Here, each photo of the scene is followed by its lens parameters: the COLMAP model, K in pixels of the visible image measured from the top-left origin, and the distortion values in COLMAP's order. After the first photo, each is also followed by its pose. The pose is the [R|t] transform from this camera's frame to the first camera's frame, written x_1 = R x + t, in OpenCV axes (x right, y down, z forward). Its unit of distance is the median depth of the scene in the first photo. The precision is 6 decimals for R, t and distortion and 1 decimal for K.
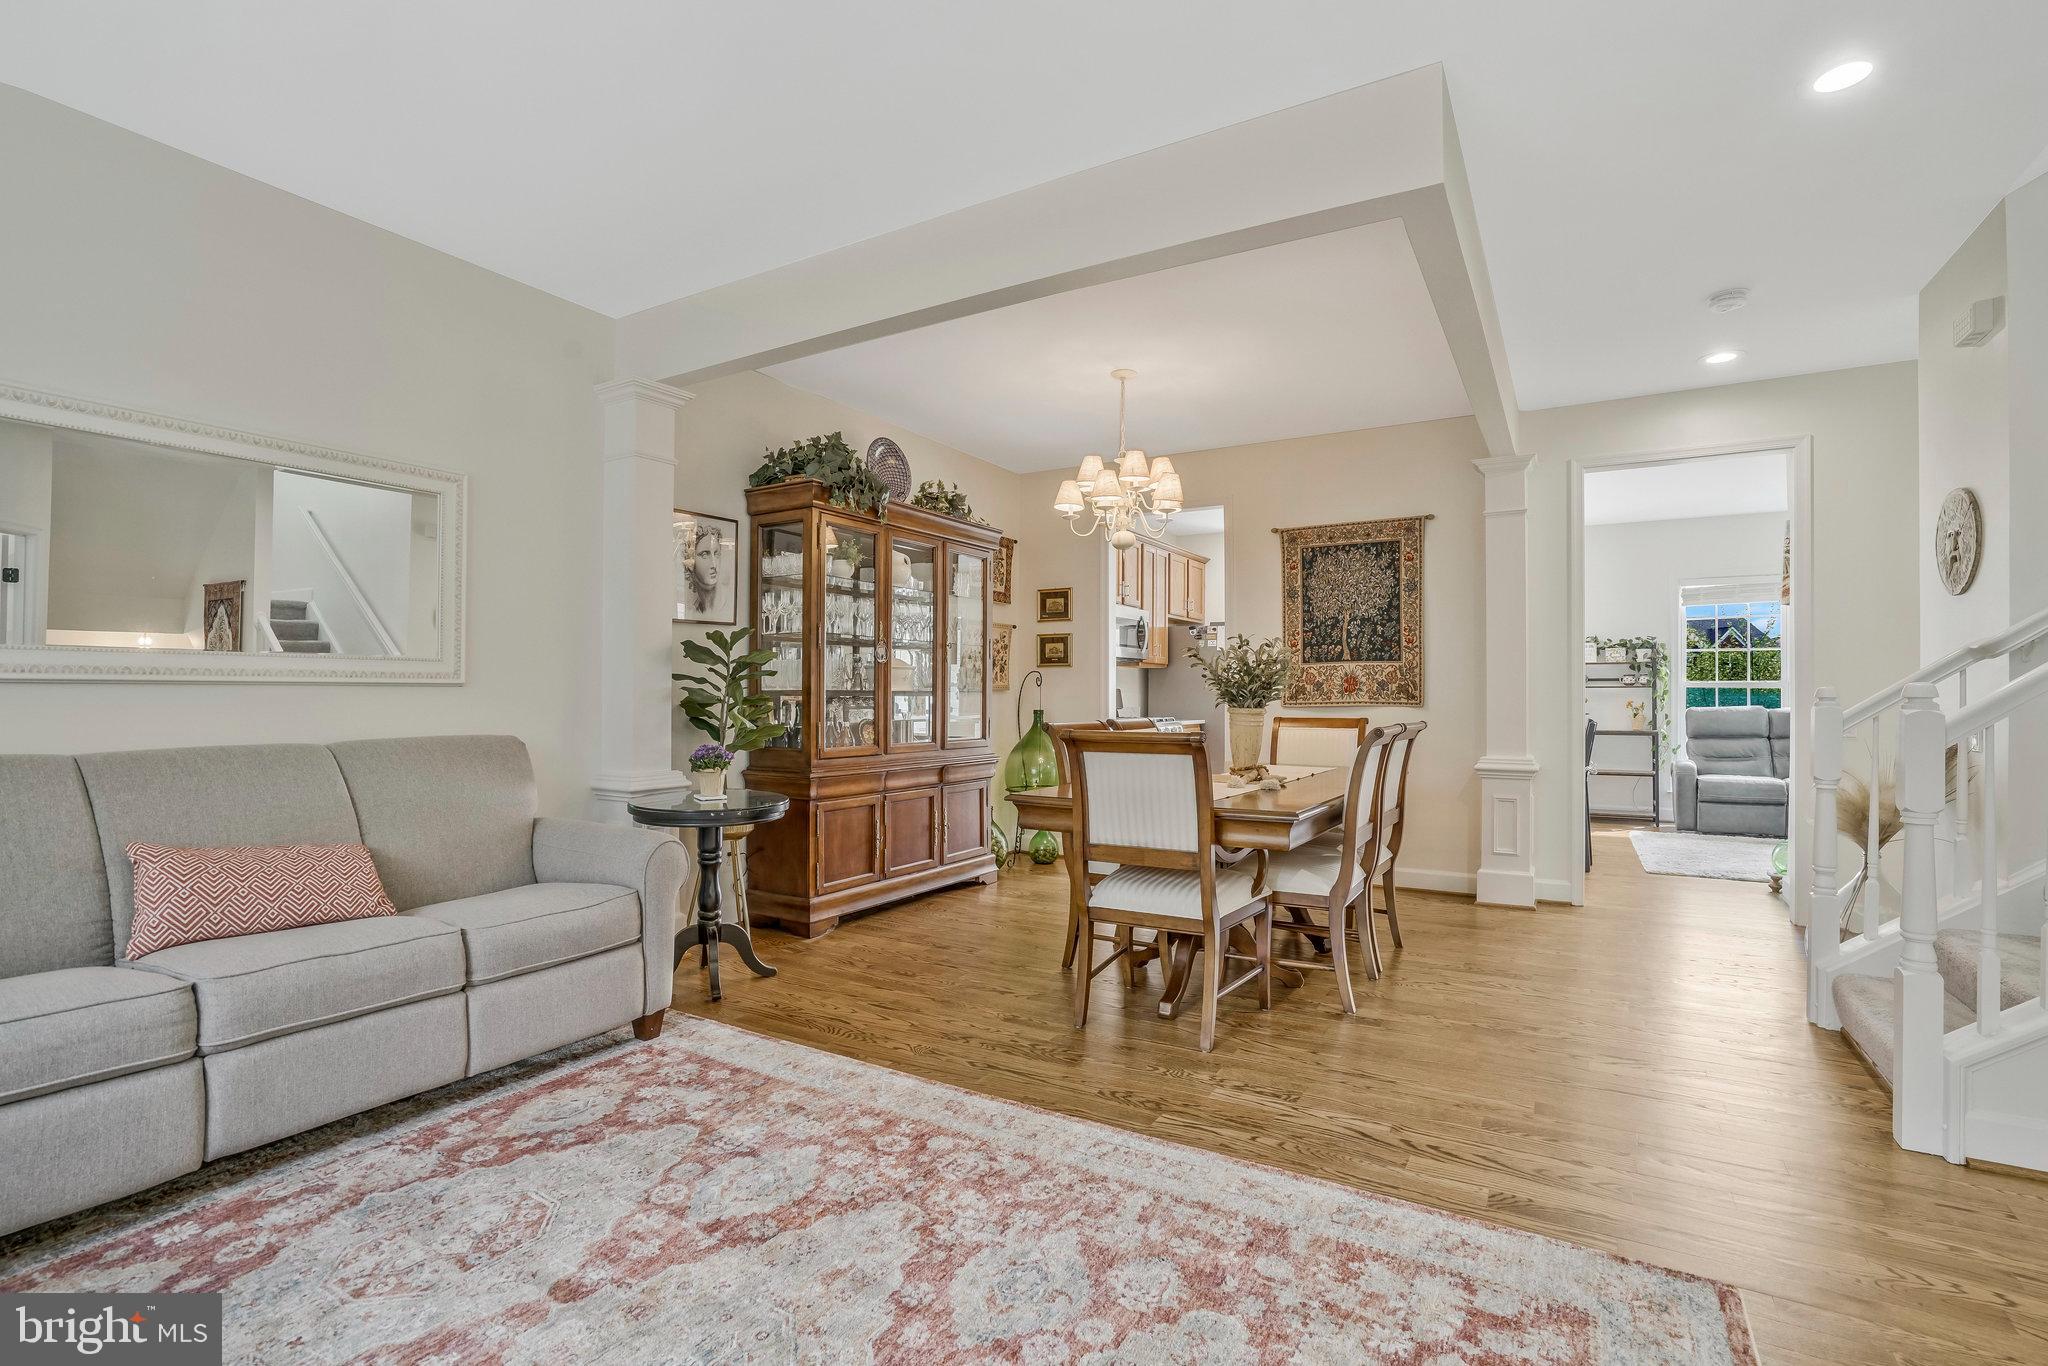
lens RADIAL K [[953.3, 0, 1020.4], [0, 953.3, 685.9], [0, 0, 1]] dist [-0.062816, 0.026773]
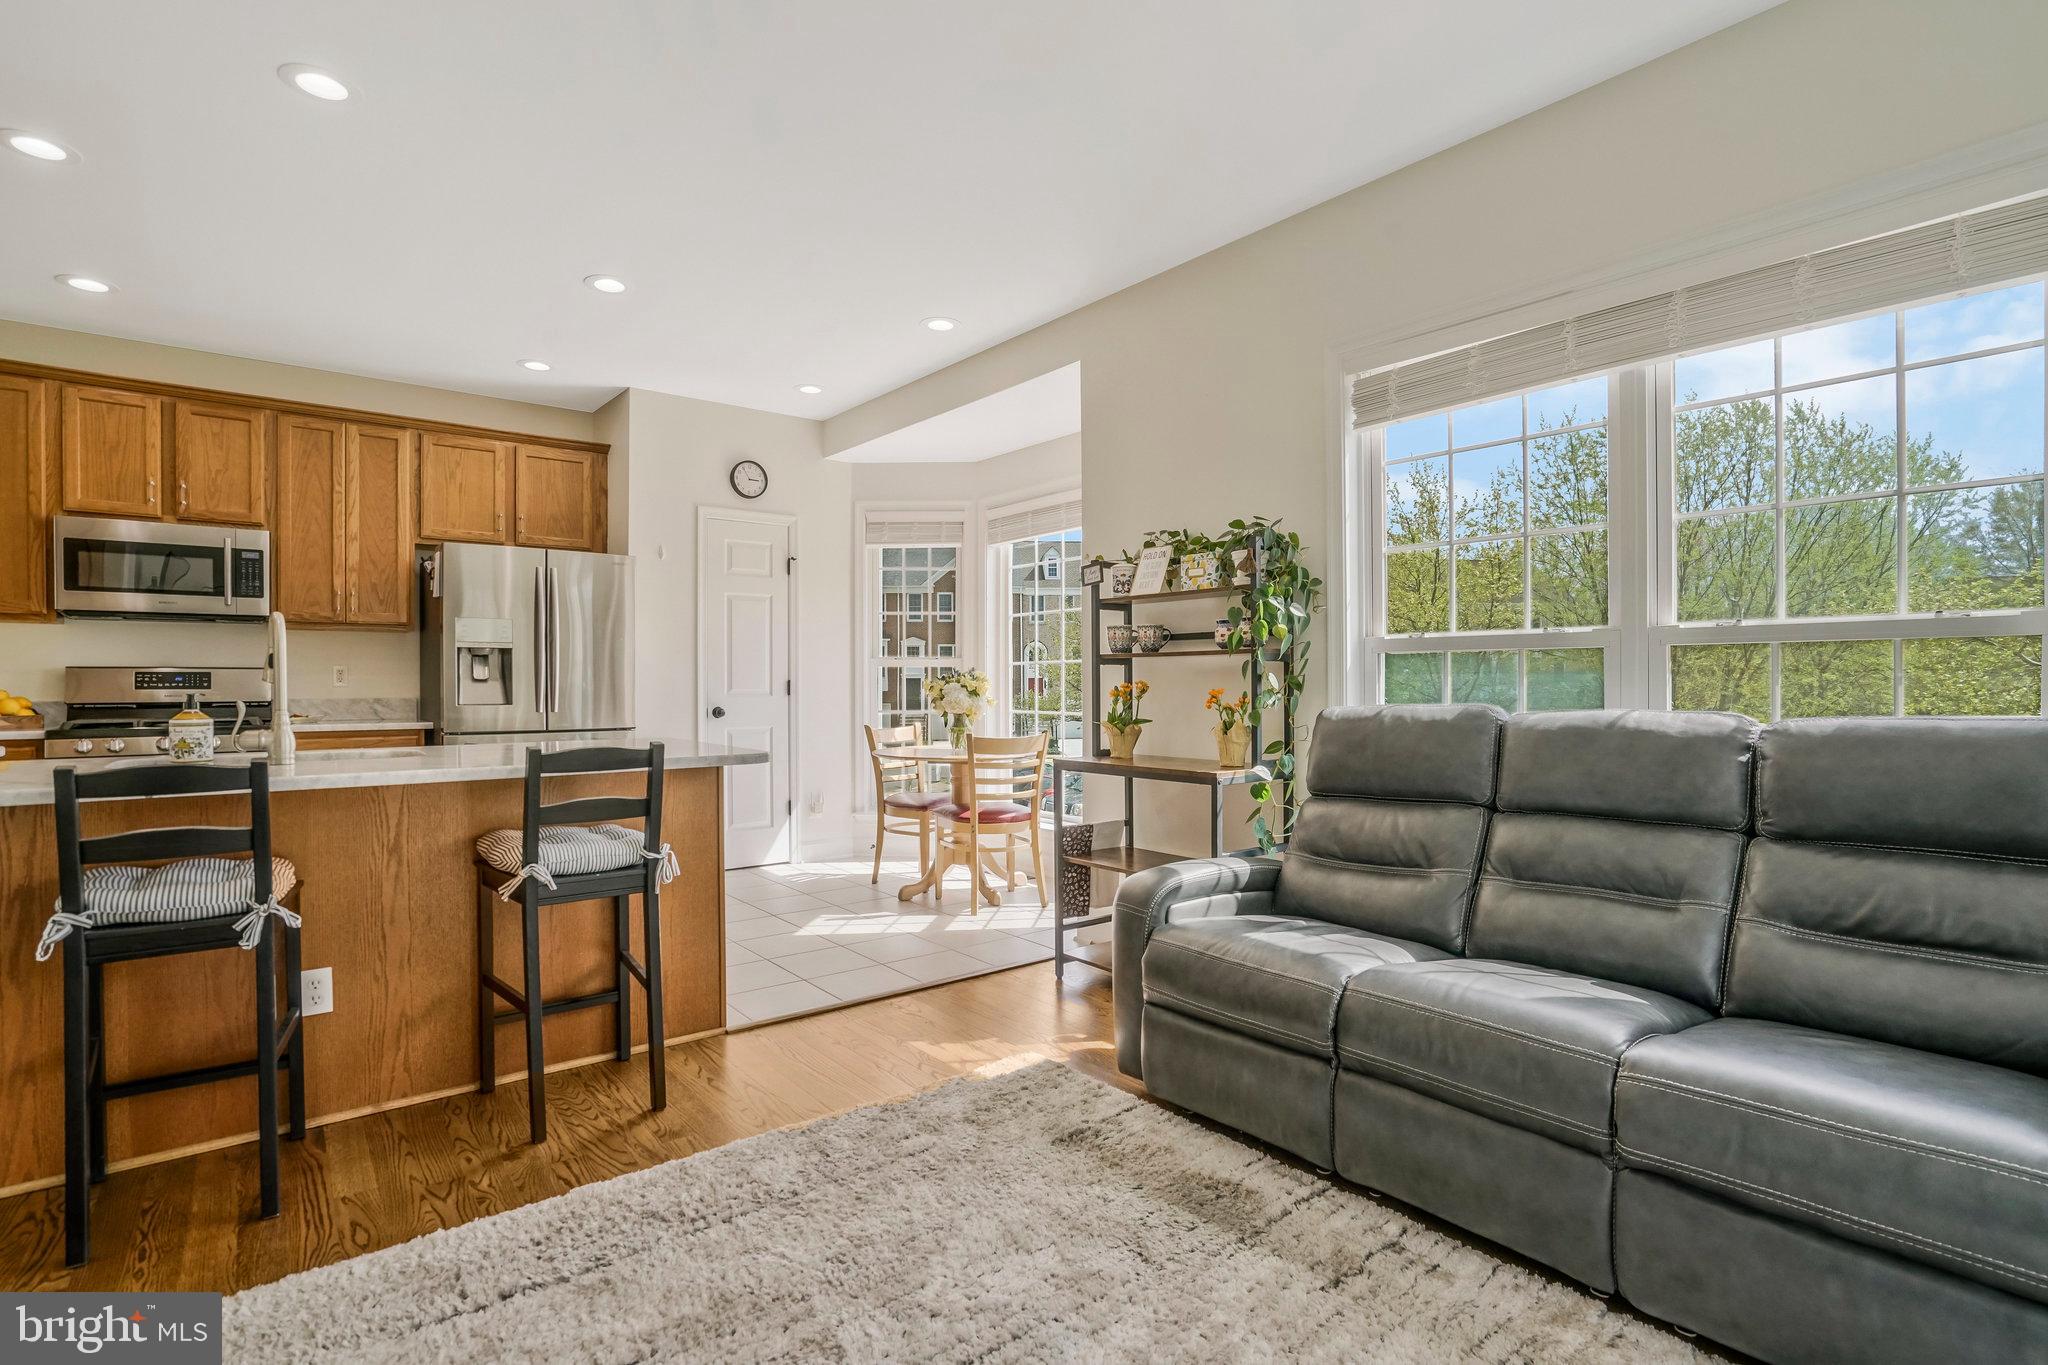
lens RADIAL K [[964.4, 0, 1016.7], [0, 964.4, 690.4], [0, 0, 1]] dist [-0.062814, 0.025943]
pose [[0.933797, -0.001302, -0.357802, 1.165174], [0.008559, 0.999789, 0.018699, 0.014317], [0.357702, -0.020523, 0.933610, 0.969337]]
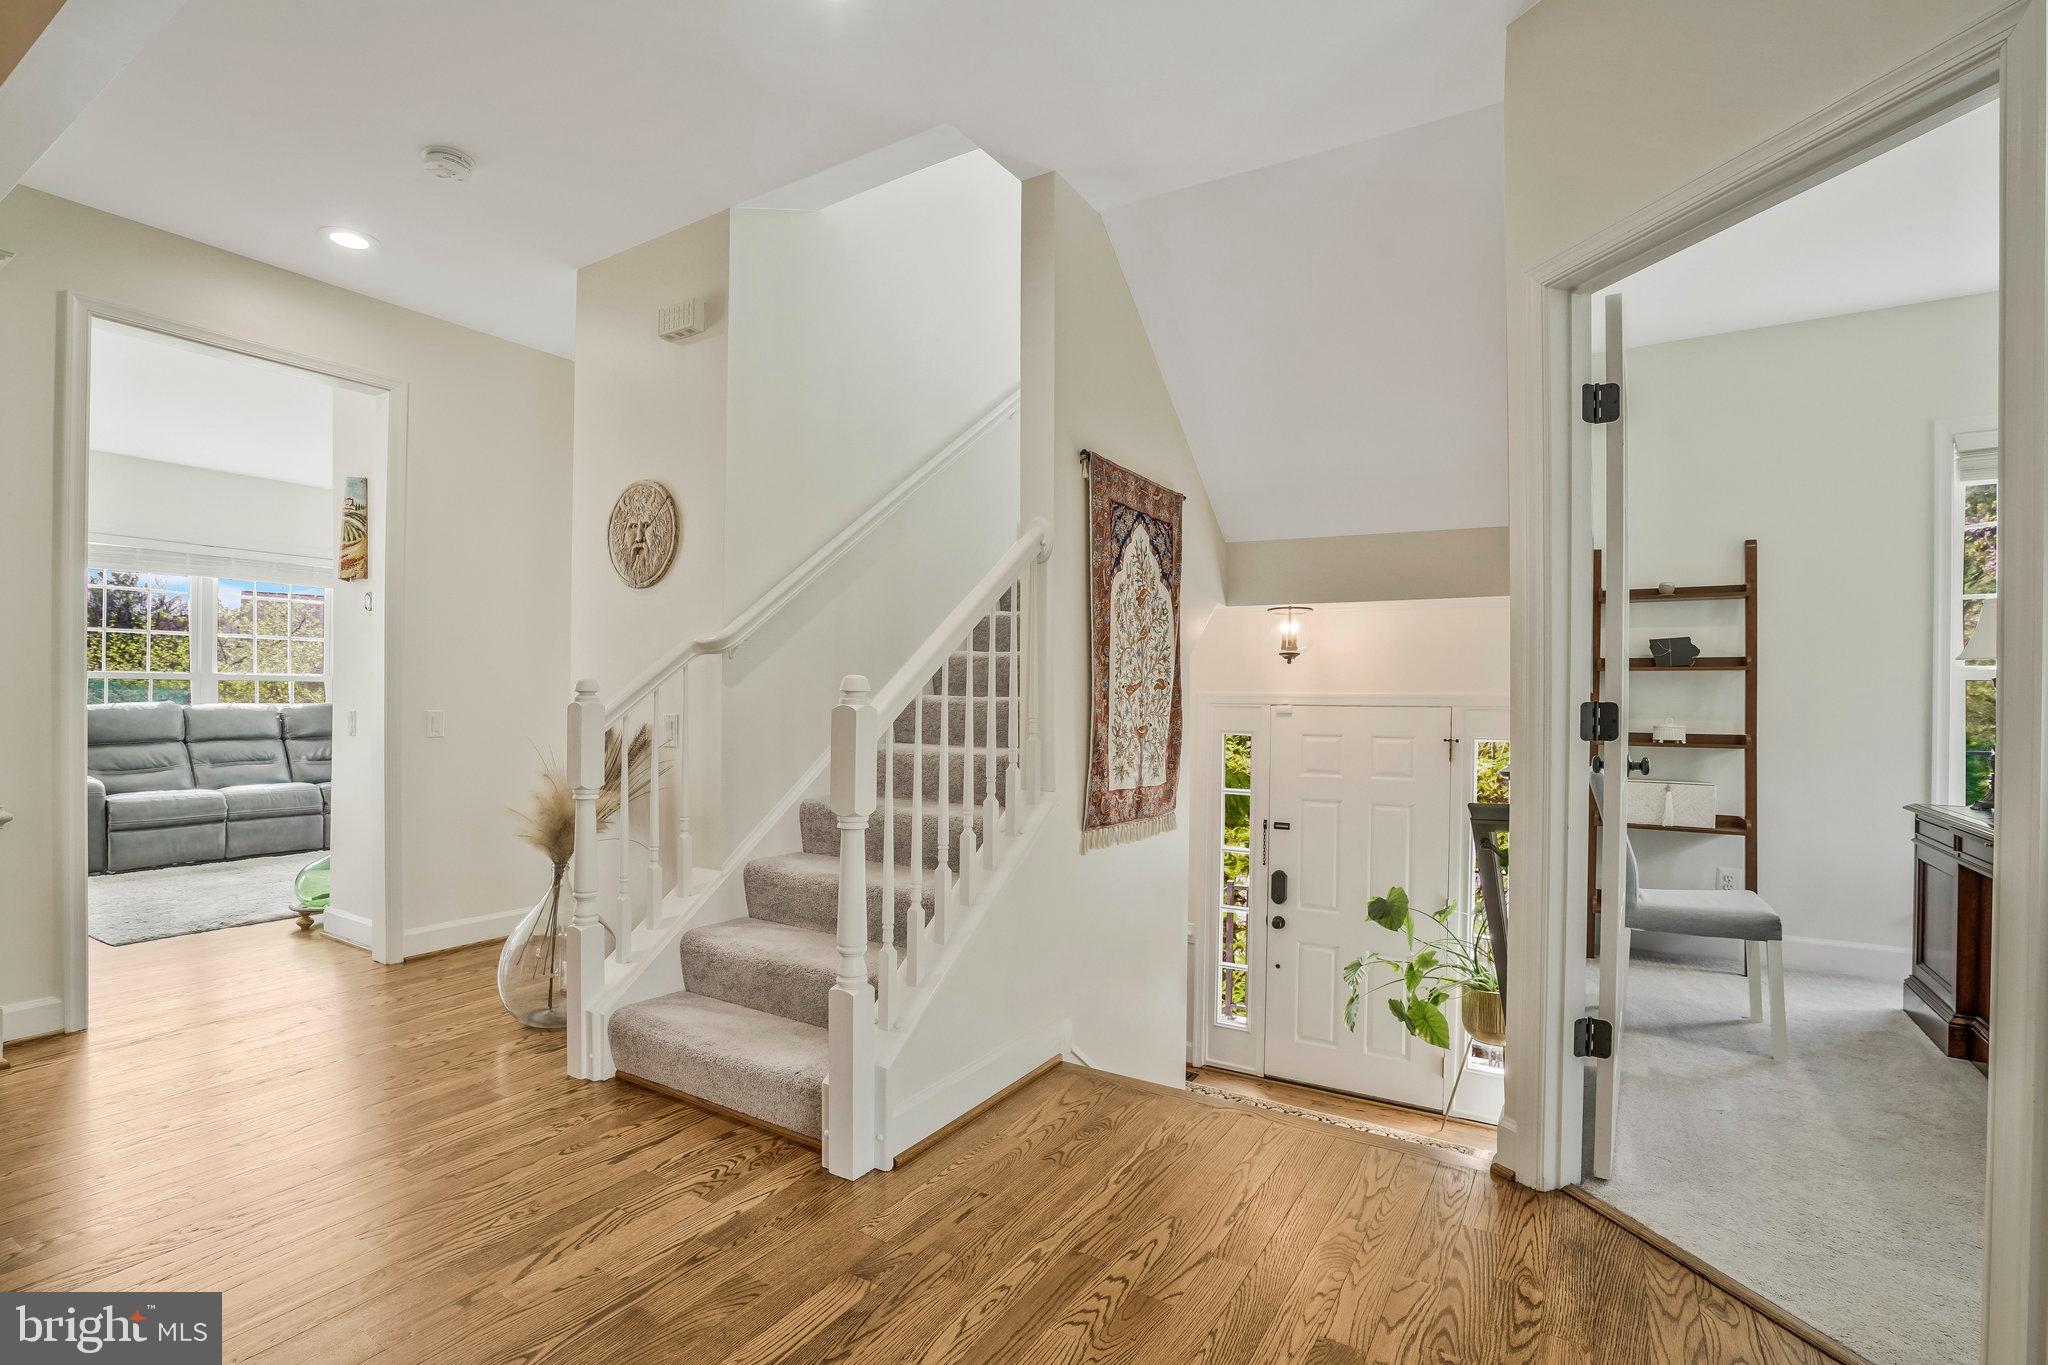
lens RADIAL K [[964.4, 0, 1016.7], [0, 964.4, 690.4], [0, 0, 1]] dist [-0.062814, 0.025943]
pose [[0.025180, 0.006801, 0.999660, 0.005589], [-0.016082, 0.999850, -0.006397, 0.007215], [-0.999554, -0.015915, 0.025285, 0.368634]]
